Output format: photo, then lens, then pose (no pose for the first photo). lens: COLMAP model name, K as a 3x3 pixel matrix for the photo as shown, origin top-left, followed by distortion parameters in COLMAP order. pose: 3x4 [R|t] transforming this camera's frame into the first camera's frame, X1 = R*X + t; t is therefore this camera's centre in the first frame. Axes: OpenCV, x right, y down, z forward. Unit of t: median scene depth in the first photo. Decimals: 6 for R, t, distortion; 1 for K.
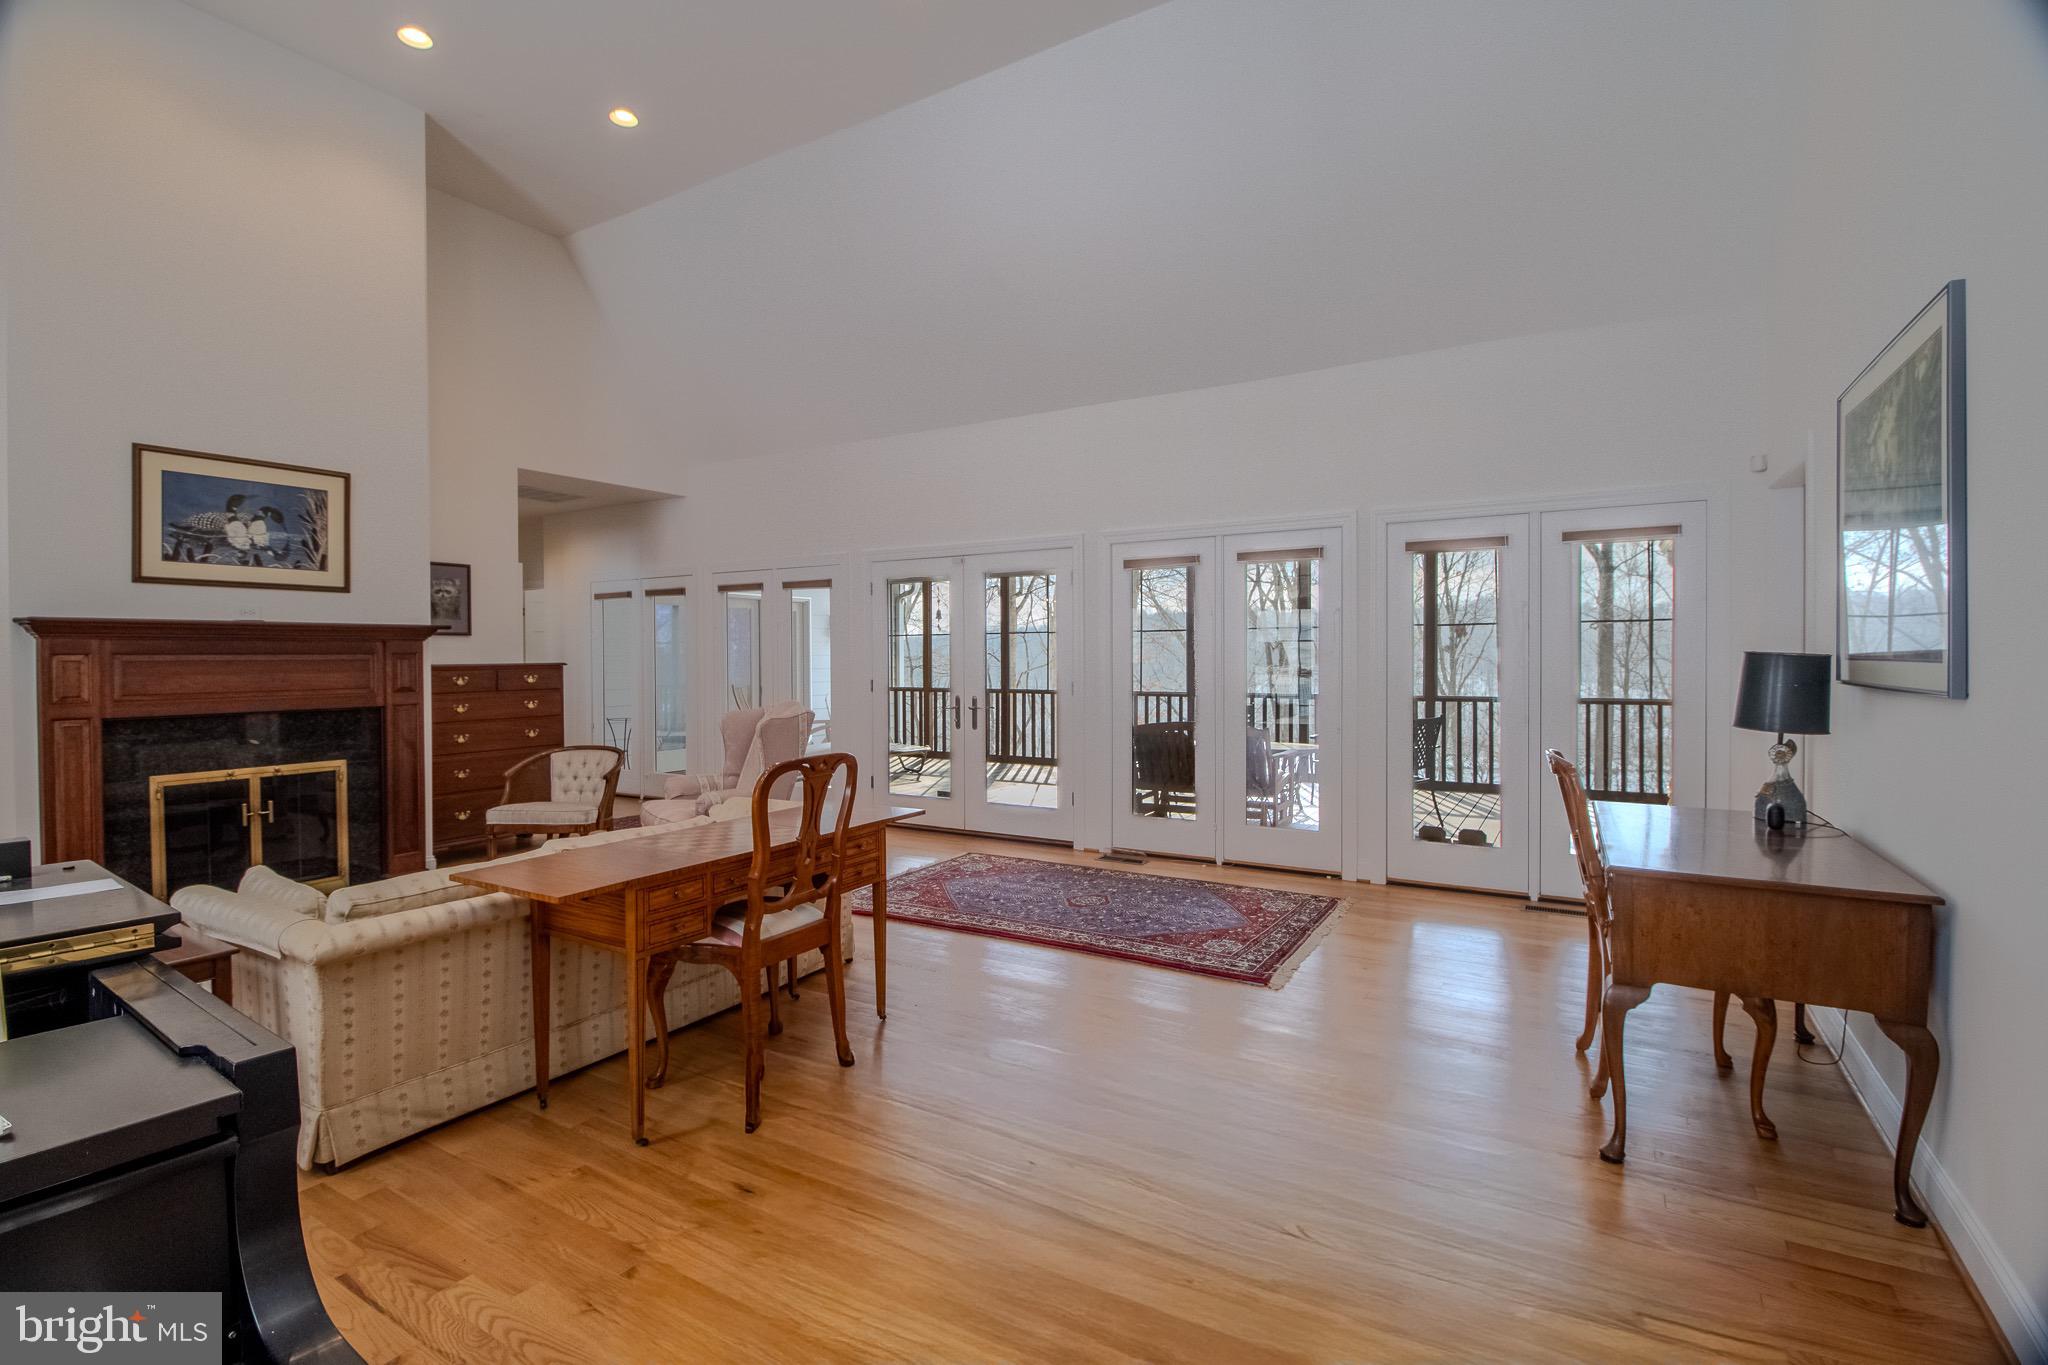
lens RADIAL K [[945.3, 0, 1020.8], [0, 945.3, 667.0], [0, 0, 1]] dist [0.003100, -0.014384]
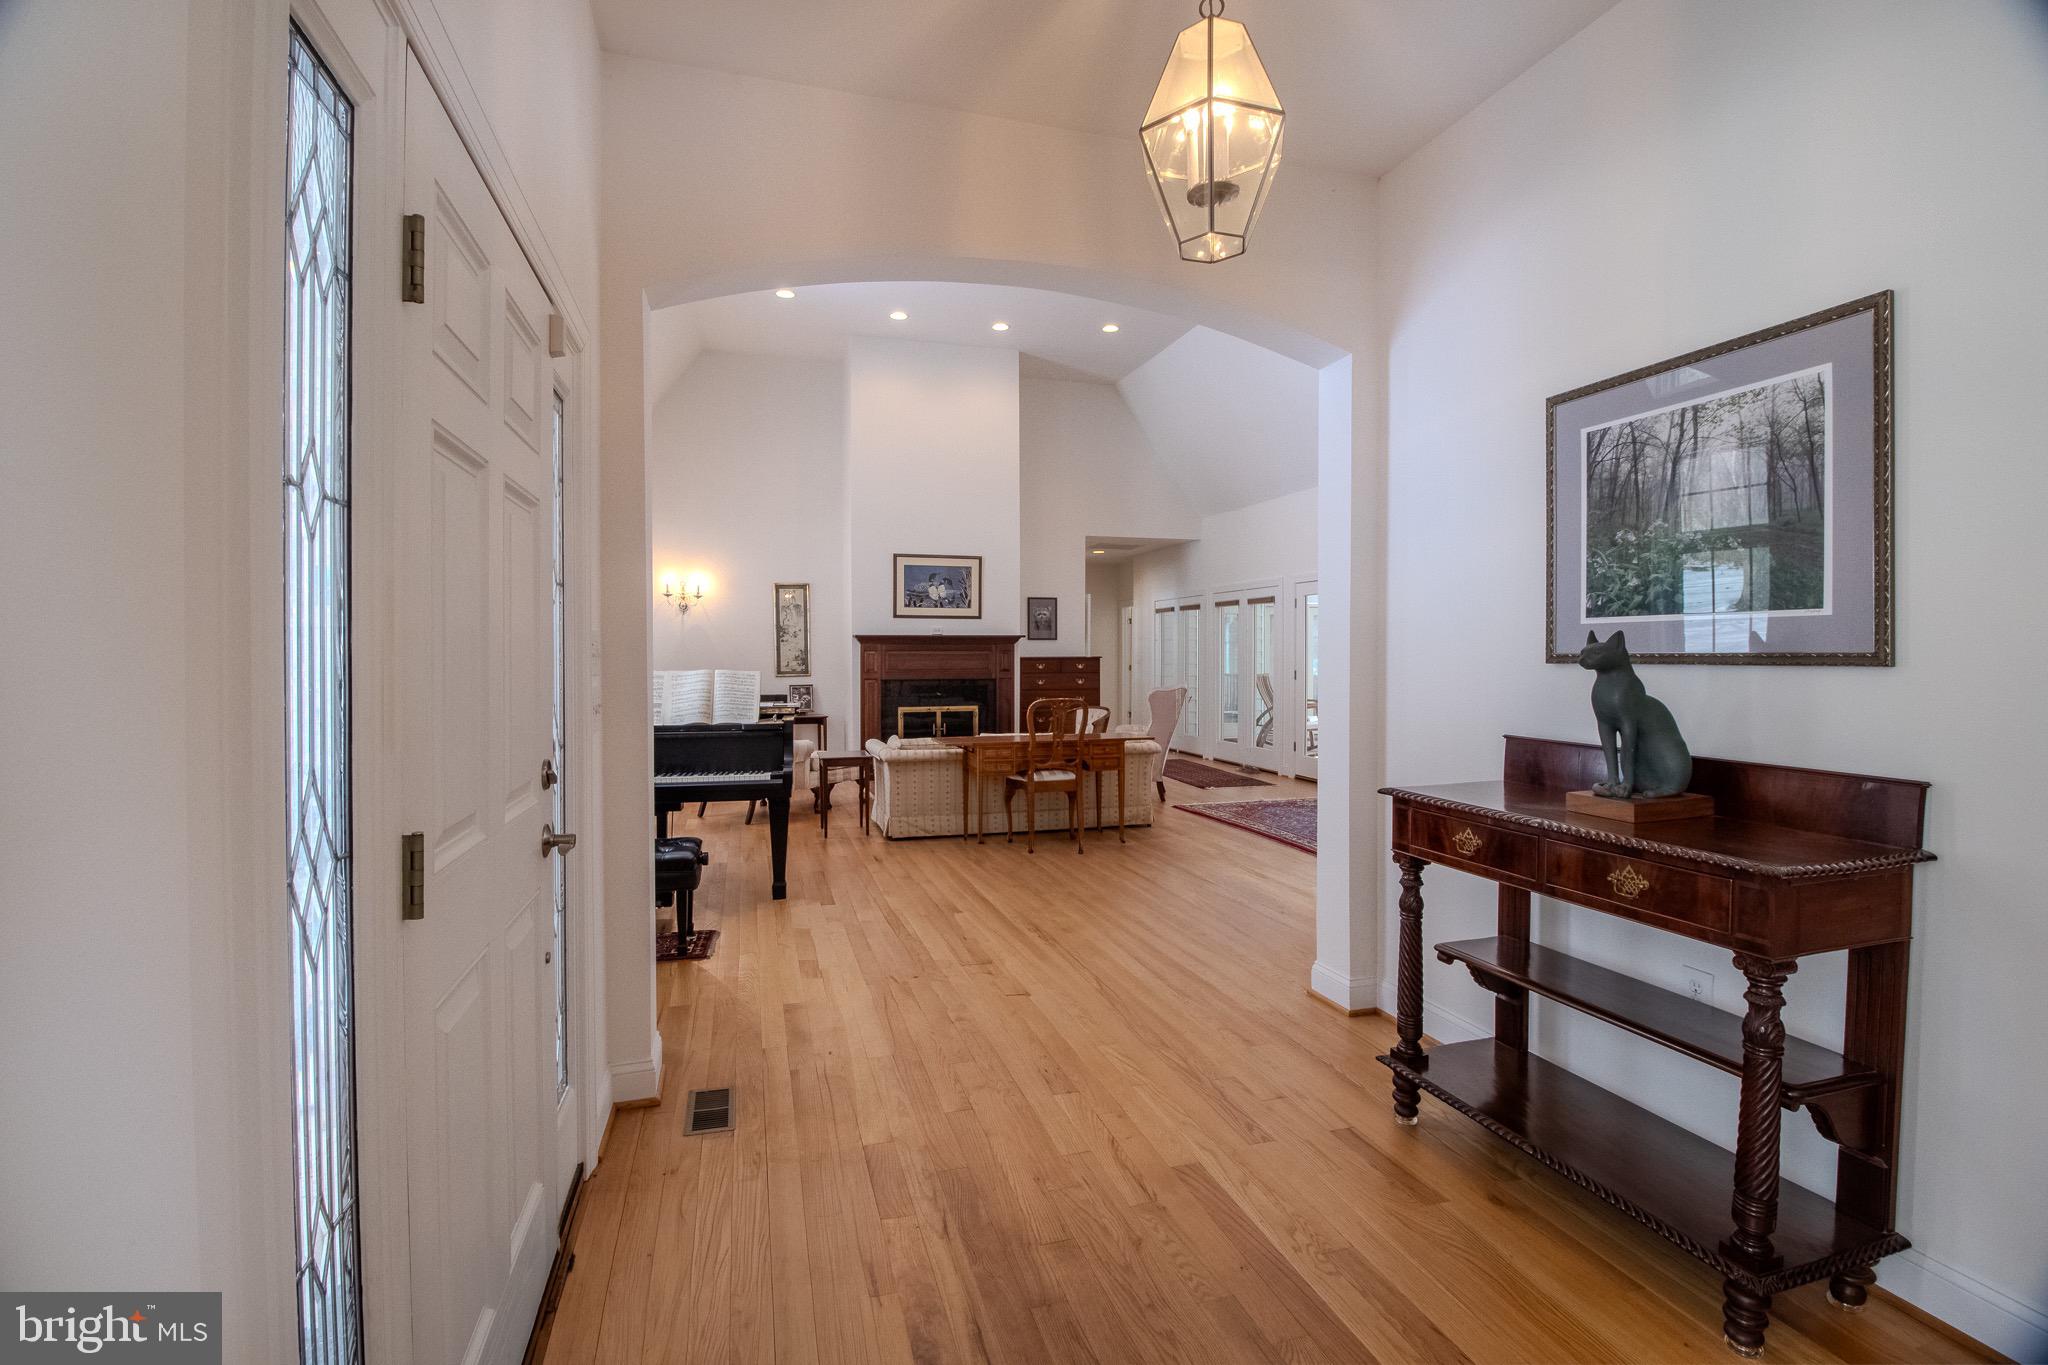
lens RADIAL K [[945.3, 0, 1020.8], [0, 945.3, 667.0], [0, 0, 1]] dist [0.003100, -0.014384]
pose [[0.739210, 0.014473, -0.673319, 0.713690], [-0.011643, 0.999894, 0.008711, 0.001402], [0.673374, 0.001400, 0.739301, -0.404141]]
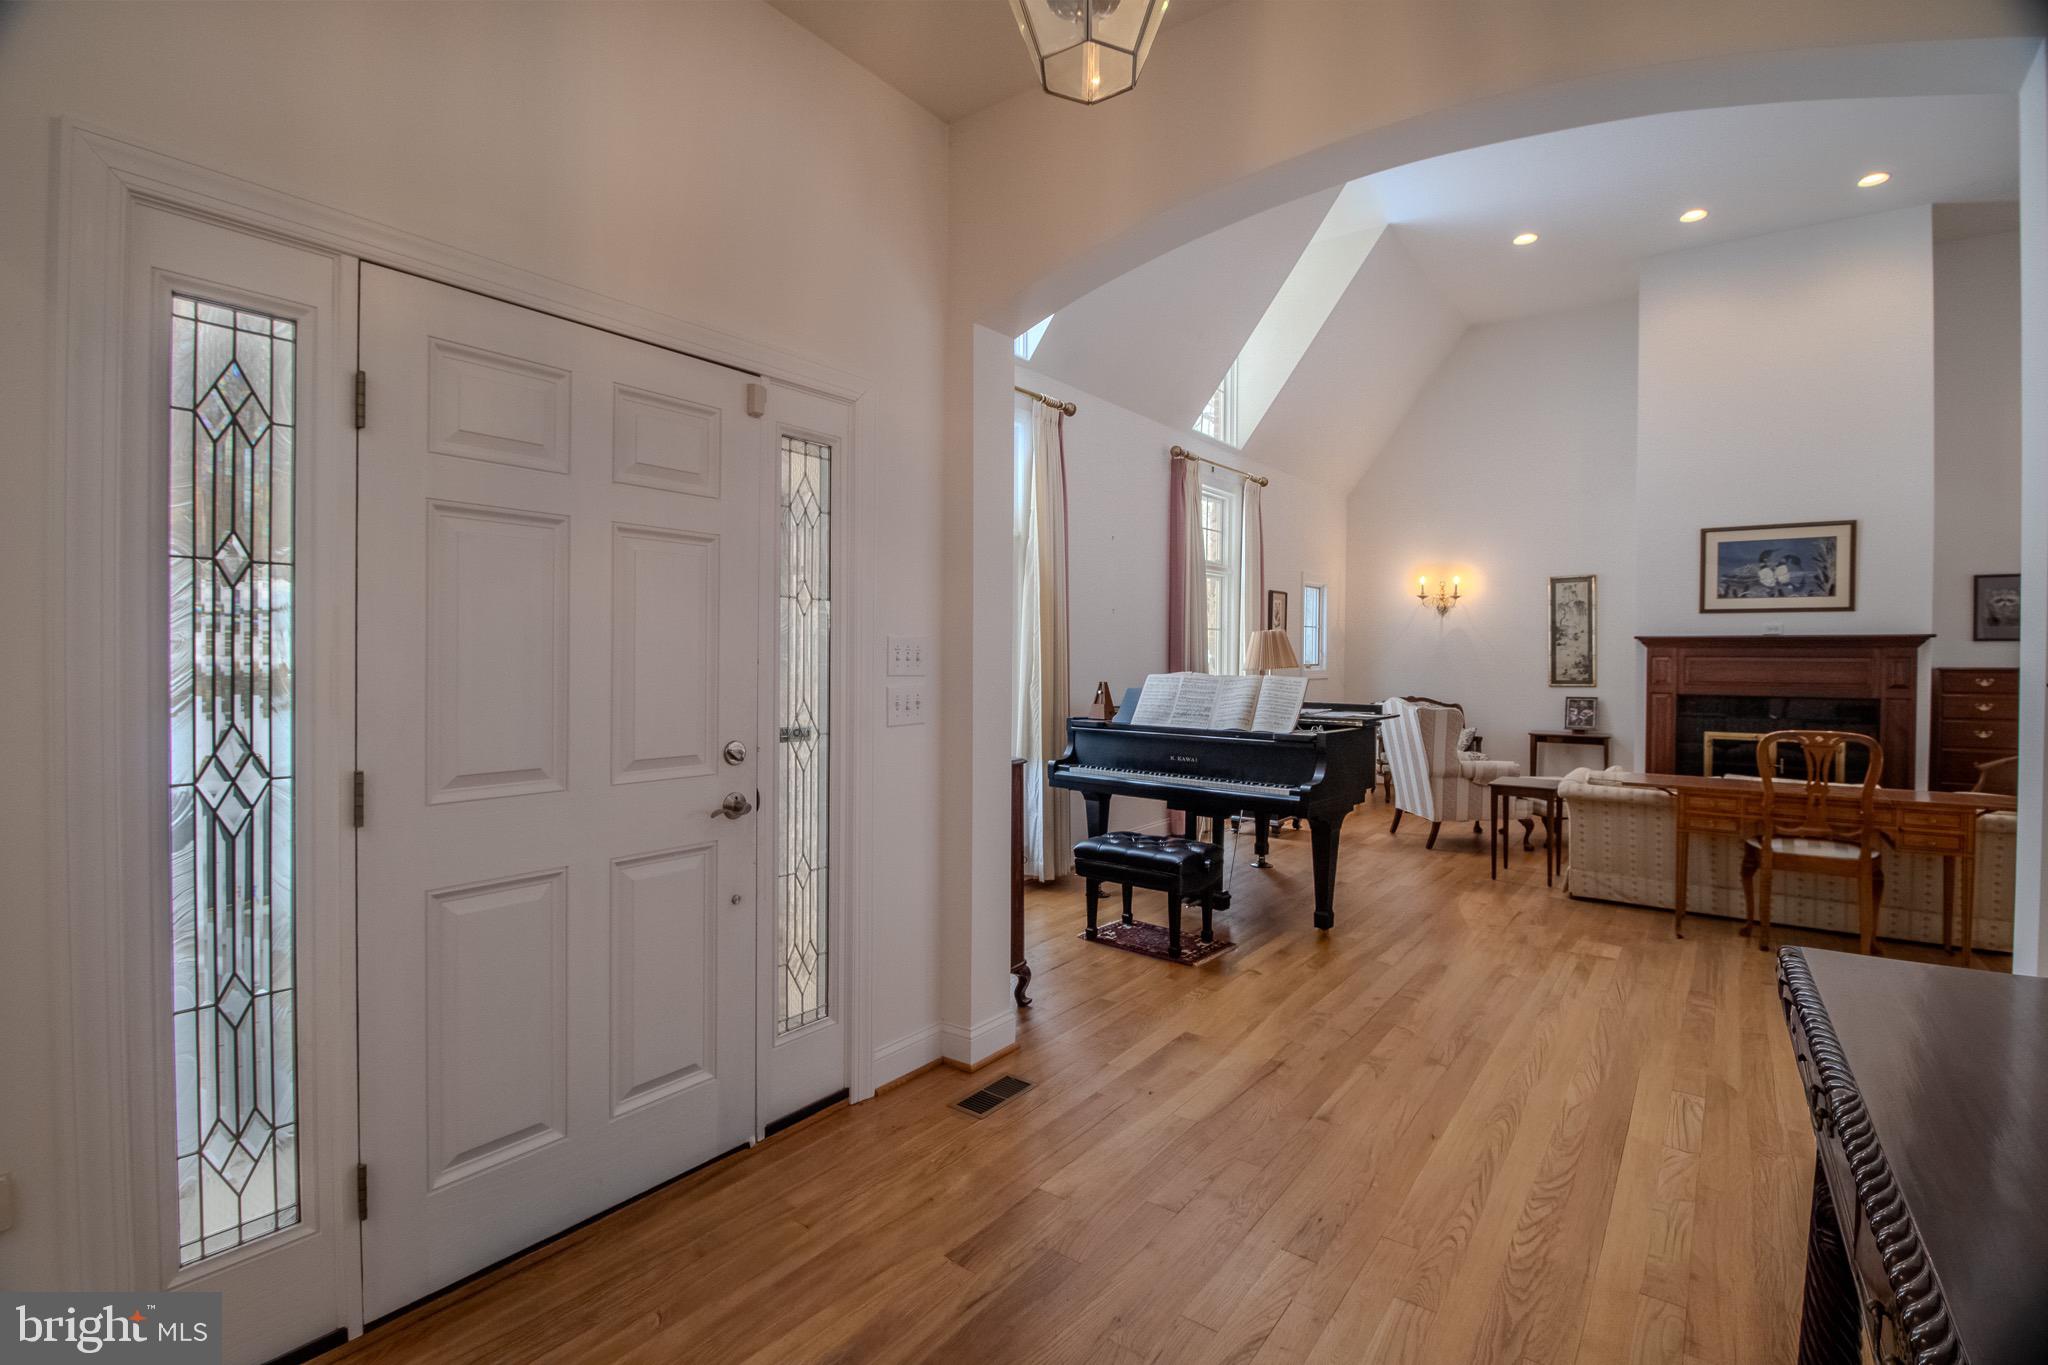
lens RADIAL K [[945.3, 0, 1020.8], [0, 945.3, 667.0], [0, 0, 1]] dist [0.003100, -0.014384]
pose [[-0.094438, 0.017080, -0.995384, 0.782948], [-0.017789, 0.999664, 0.018842, -0.005294], [0.995372, 0.019486, -0.094103, -0.034098]]
